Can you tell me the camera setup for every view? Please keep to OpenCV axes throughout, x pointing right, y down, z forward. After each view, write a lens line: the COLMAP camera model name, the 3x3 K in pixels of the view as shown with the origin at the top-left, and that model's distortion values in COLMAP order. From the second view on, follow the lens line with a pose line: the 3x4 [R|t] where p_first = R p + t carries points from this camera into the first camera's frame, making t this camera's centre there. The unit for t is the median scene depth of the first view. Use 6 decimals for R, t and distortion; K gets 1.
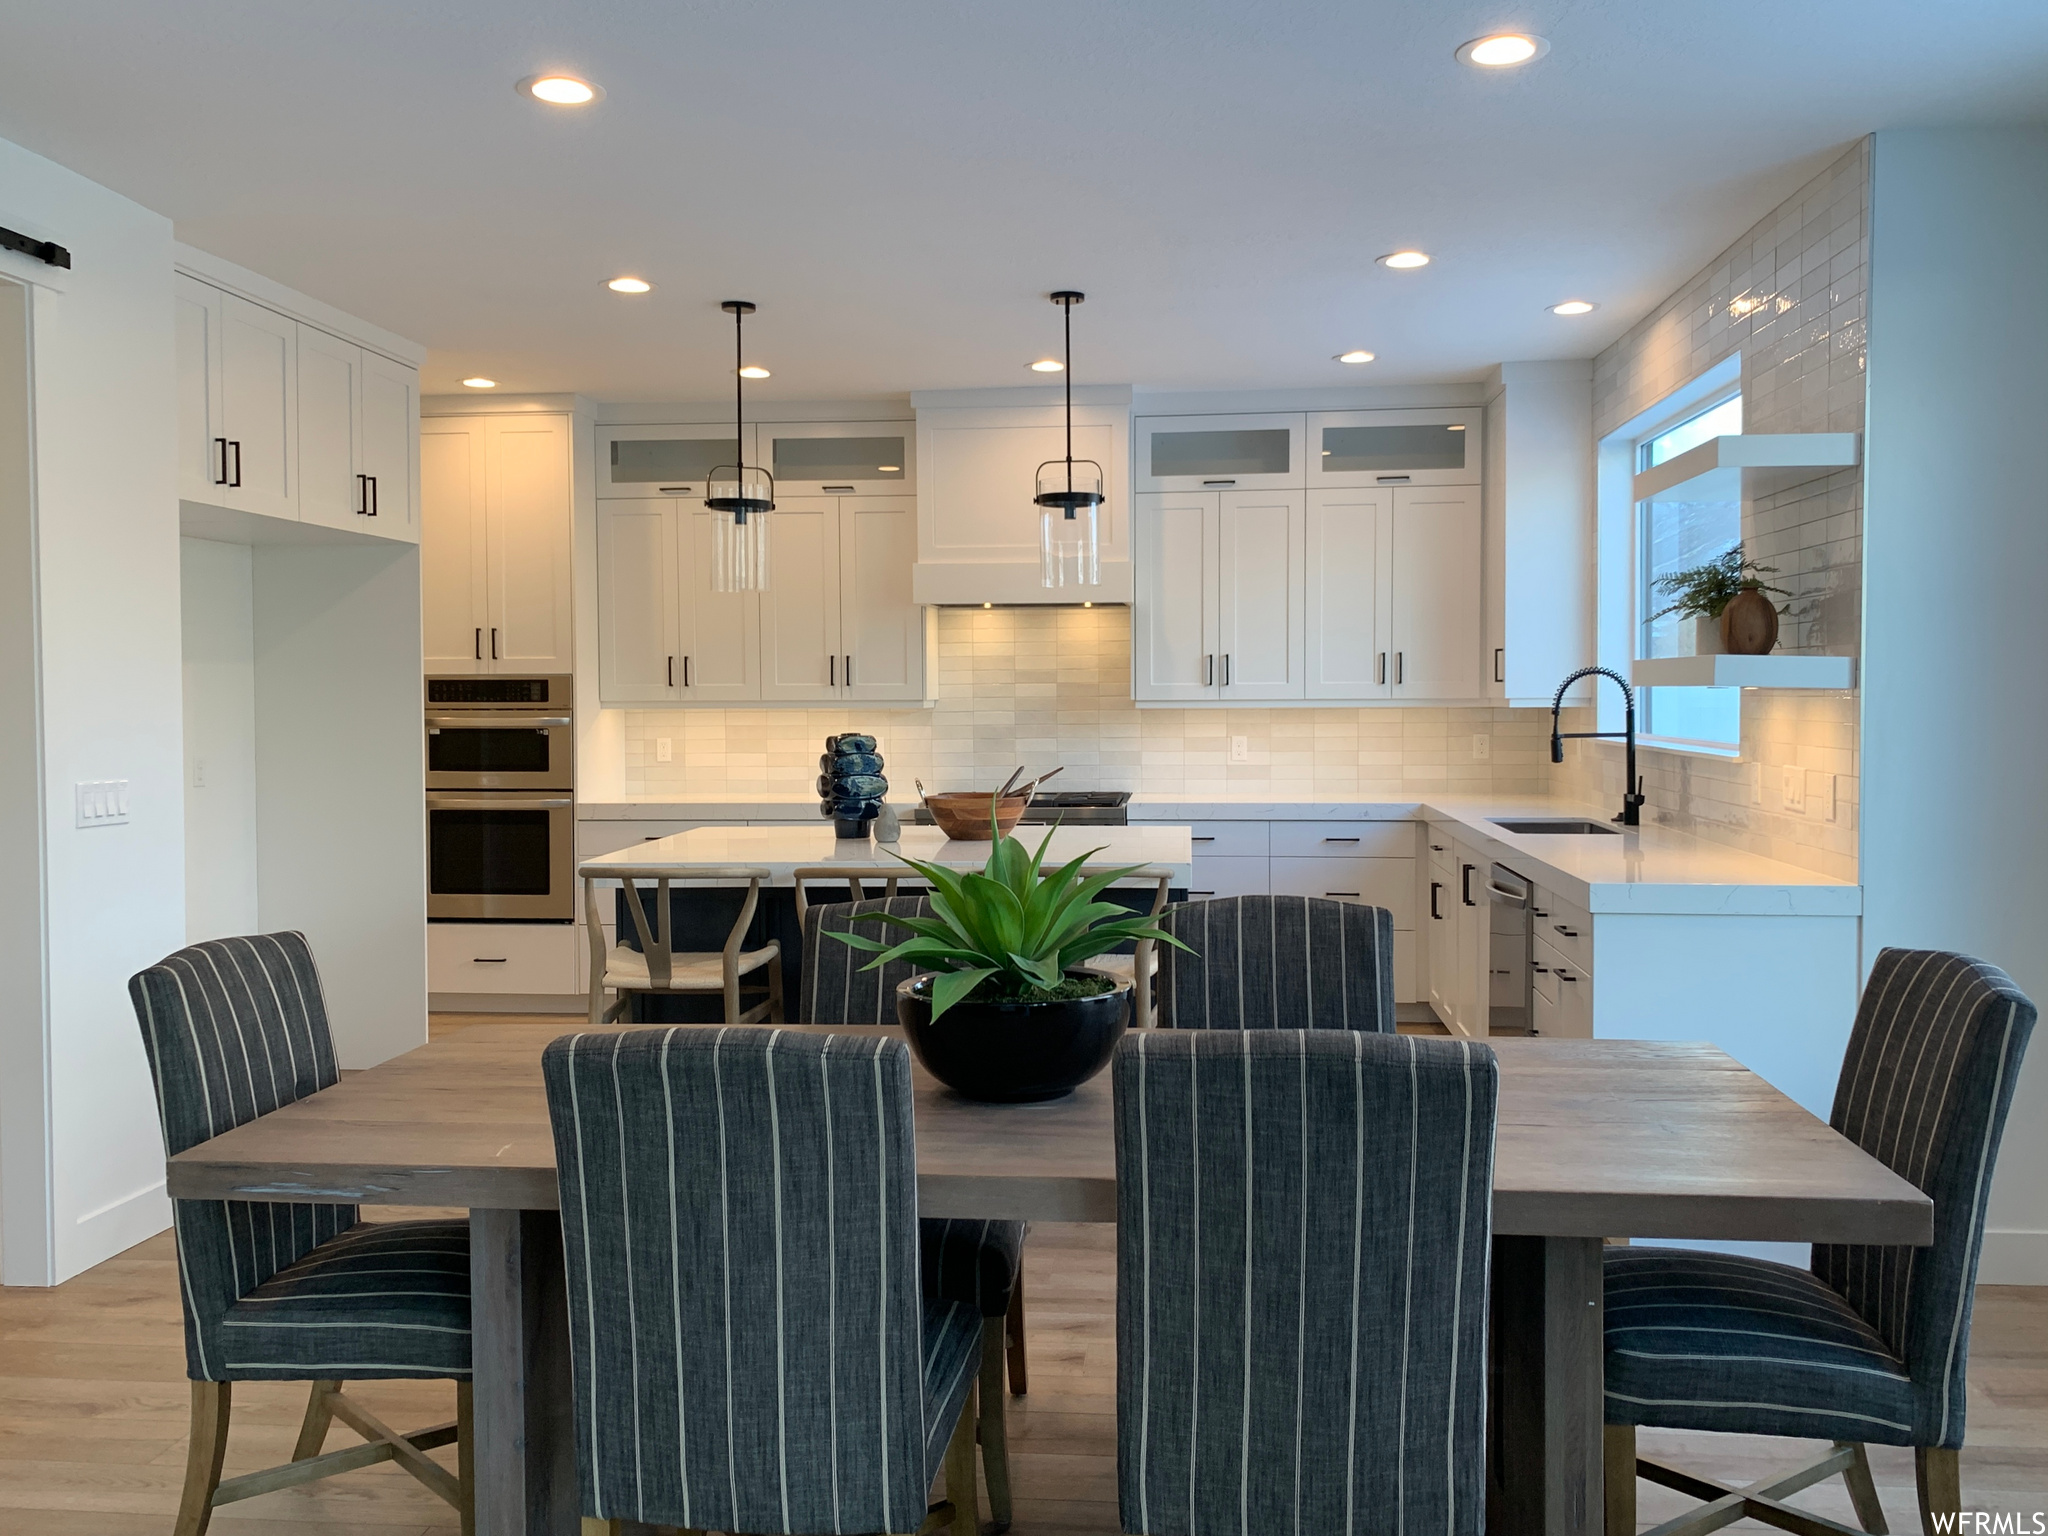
lens RADIAL K [[1545.4, 0, 1027.8], [0, 1545.4, 766.7], [0, 0, 1]] dist [0.002257, -0.007414]
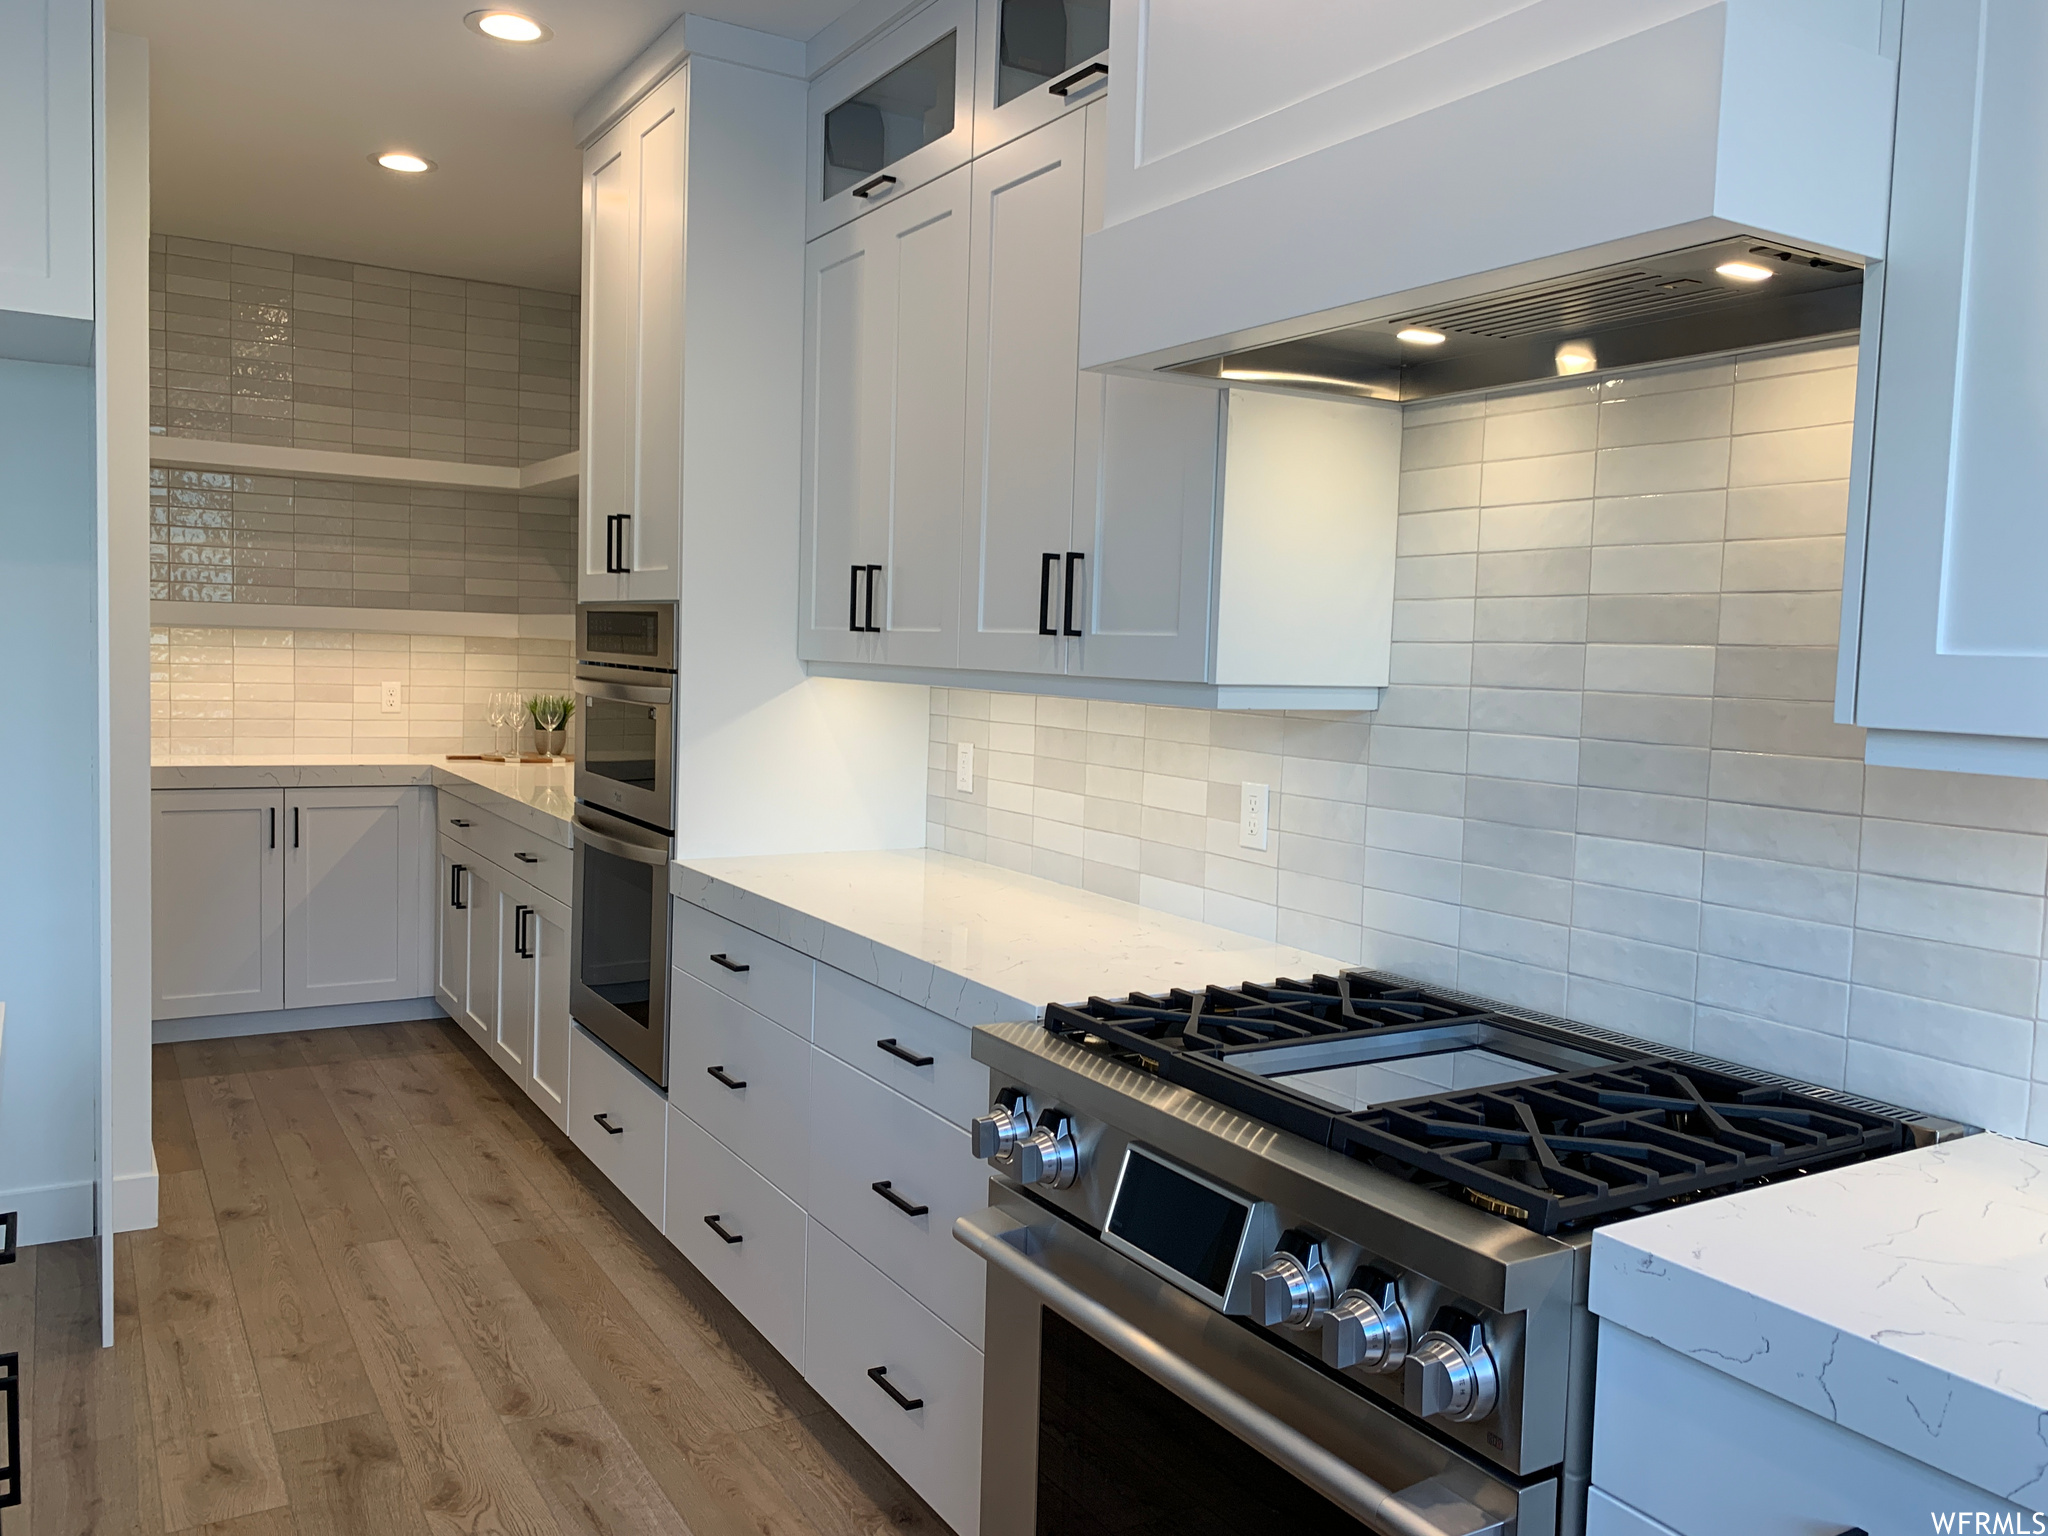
lens RADIAL K [[1545.4, 0, 1017.6], [0, 1545.4, 760.2], [0, 0, 1]] dist [0.002257, -0.007414]
pose [[0.603375, 0.081387, -0.793294, 0.157730], [-0.069652, 0.996355, 0.049244, -0.038765], [0.794410, 0.025542, 0.606844, 0.740535]]
